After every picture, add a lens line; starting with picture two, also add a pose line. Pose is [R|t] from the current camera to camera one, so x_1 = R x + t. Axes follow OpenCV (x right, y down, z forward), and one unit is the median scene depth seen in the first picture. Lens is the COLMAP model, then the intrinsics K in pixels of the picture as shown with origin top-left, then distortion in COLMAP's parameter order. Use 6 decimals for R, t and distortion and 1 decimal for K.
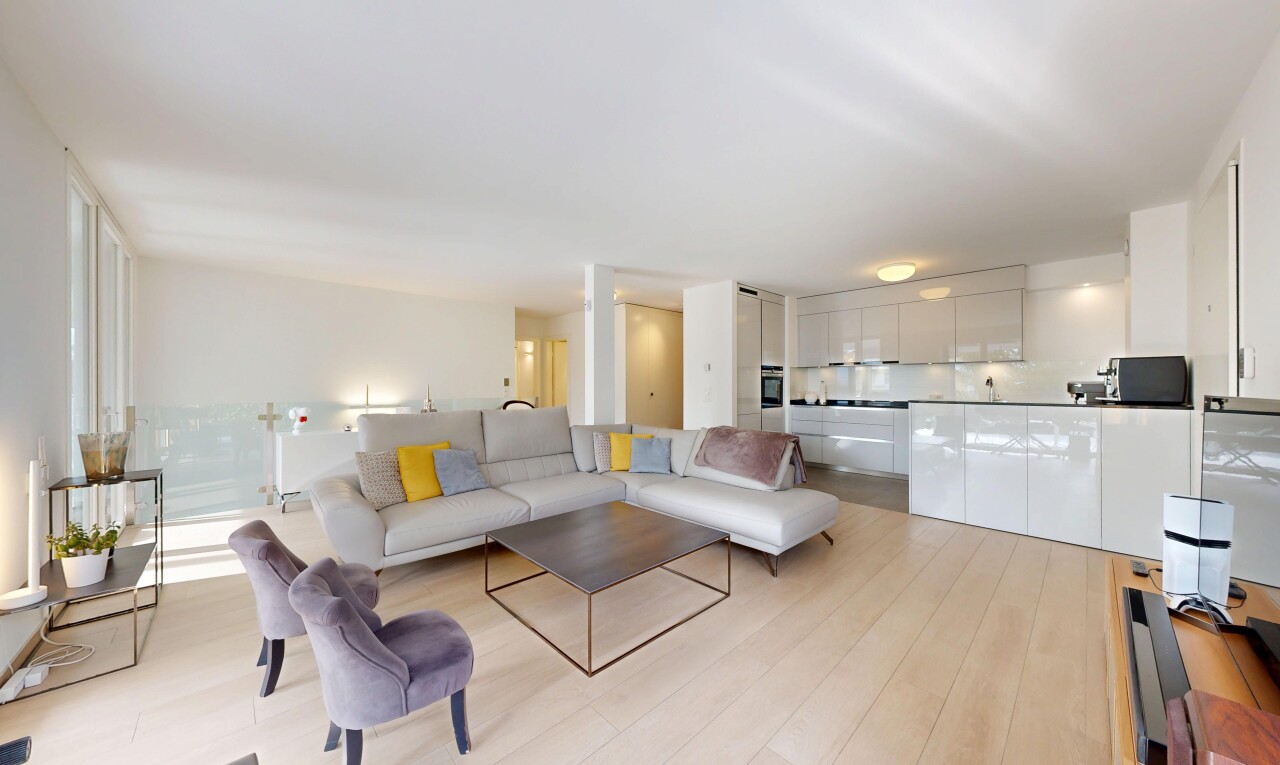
lens RADIAL K [[431.1, 0, 642.3], [0, 431.1, 384.1], [0, 0, 1]] dist [0.000914, -0.000111]
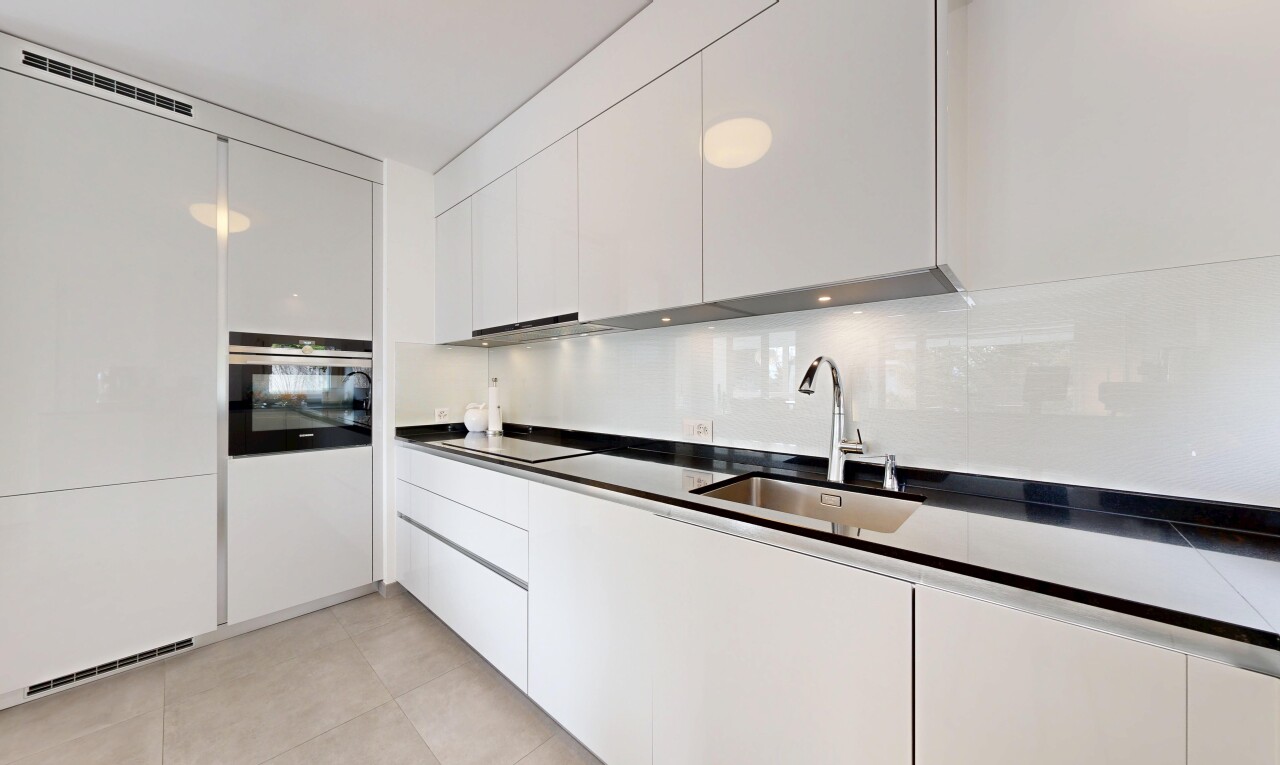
lens RADIAL K [[431.1, 0, 642.3], [0, 431.1, 384.1], [0, 0, 1]] dist [0.000914, -0.000111]
pose [[0.998035, 0.000708, 0.062662, 0.542231], [-0.000424, 0.999990, -0.004538, -0.000507], [-0.062665, 0.004502, 0.998024, 0.600358]]
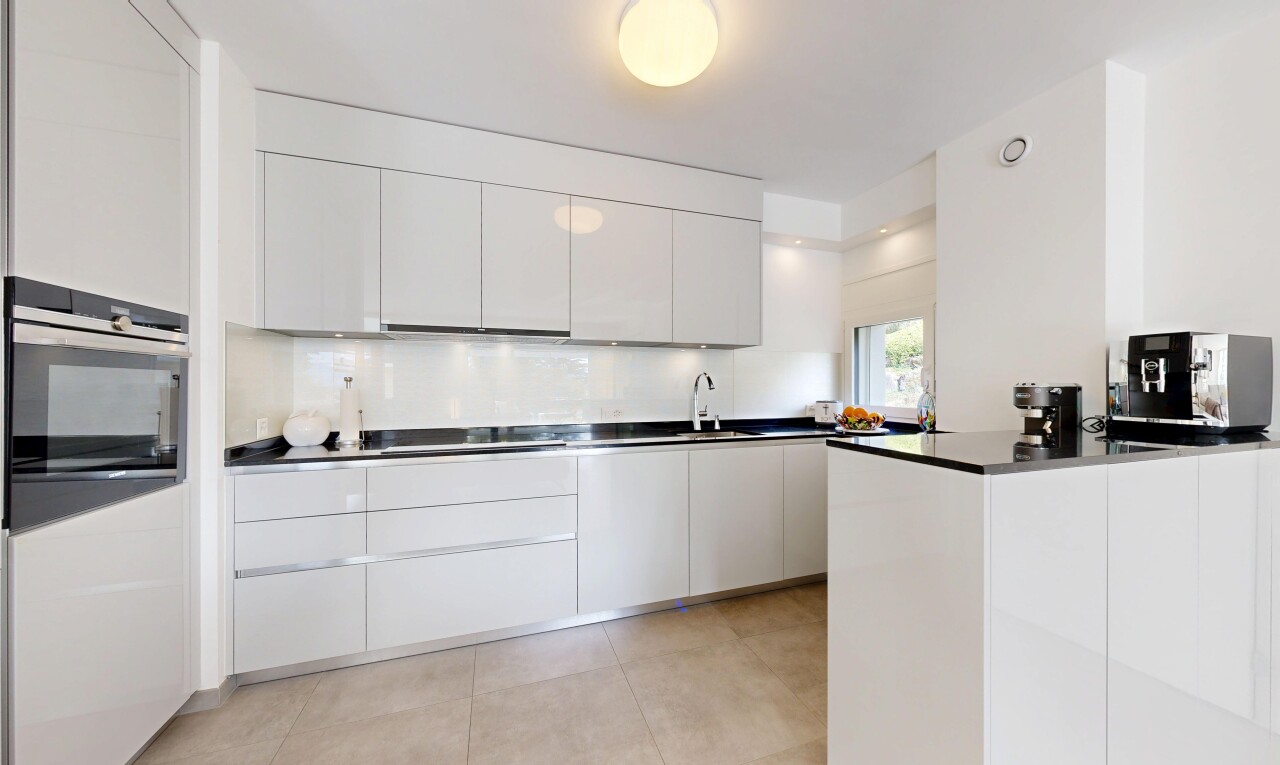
lens RADIAL K [[431.1, 0, 642.3], [0, 431.1, 384.1], [0, 0, 1]] dist [0.000914, -0.000111]
pose [[0.421167, 0.002280, 0.906980, 0.213428], [-0.002133, 0.999997, -0.001523, -0.002043], [-0.906981, -0.001293, 0.421171, 0.665753]]
